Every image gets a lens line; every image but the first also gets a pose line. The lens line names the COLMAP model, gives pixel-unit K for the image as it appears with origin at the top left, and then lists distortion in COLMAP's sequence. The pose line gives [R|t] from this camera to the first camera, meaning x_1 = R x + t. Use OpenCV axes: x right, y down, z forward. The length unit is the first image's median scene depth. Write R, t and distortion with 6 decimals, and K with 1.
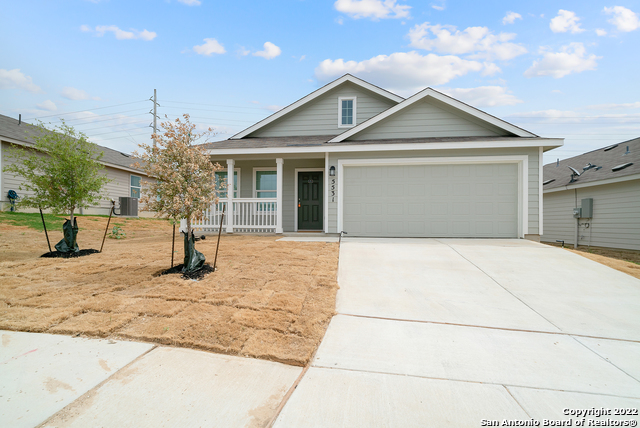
lens RADIAL K [[255.1, 0, 320.1], [0, 255.1, 219.0], [0, 0, 1]] dist [-0.001838, 0.000135]
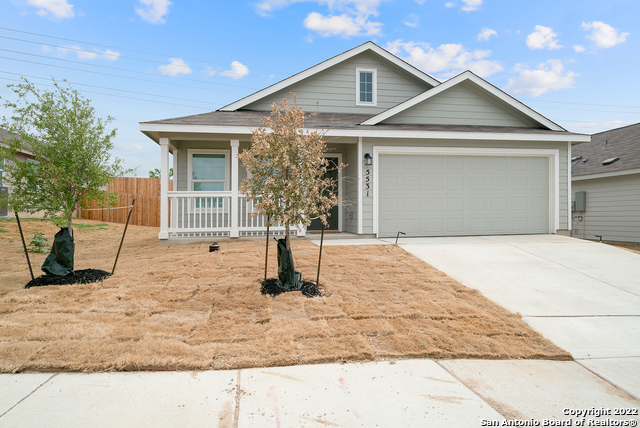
lens RADIAL K [[342.3, 0, 319.3], [0, 342.3, 215.7], [0, 0, 1]] dist [0.013141, -0.001906]
pose [[0.962378, -0.016968, 0.271183, -0.384548], [0.016254, 0.999856, 0.004880, -0.013027], [-0.271227, -0.000289, 0.962515, -0.027756]]
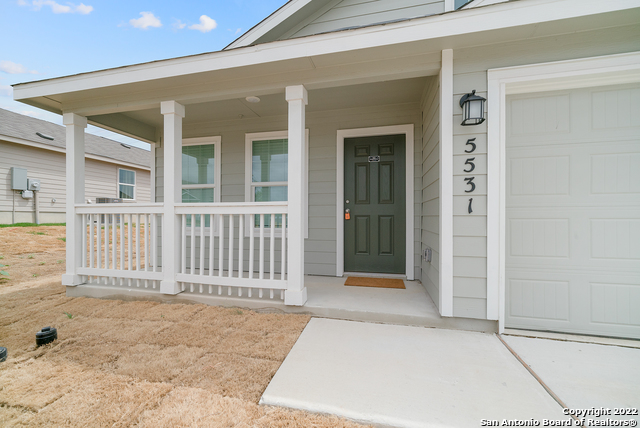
lens RADIAL K [[255.1, 0, 323.2], [0, 255.1, 211.1], [0, 0, 1]] dist [-0.001838, 0.000135]
pose [[0.991603, -0.007714, -0.129089, -0.076341], [0.006135, 0.999901, -0.012624, -0.064975], [0.129174, 0.011726, 0.991553, 0.652241]]
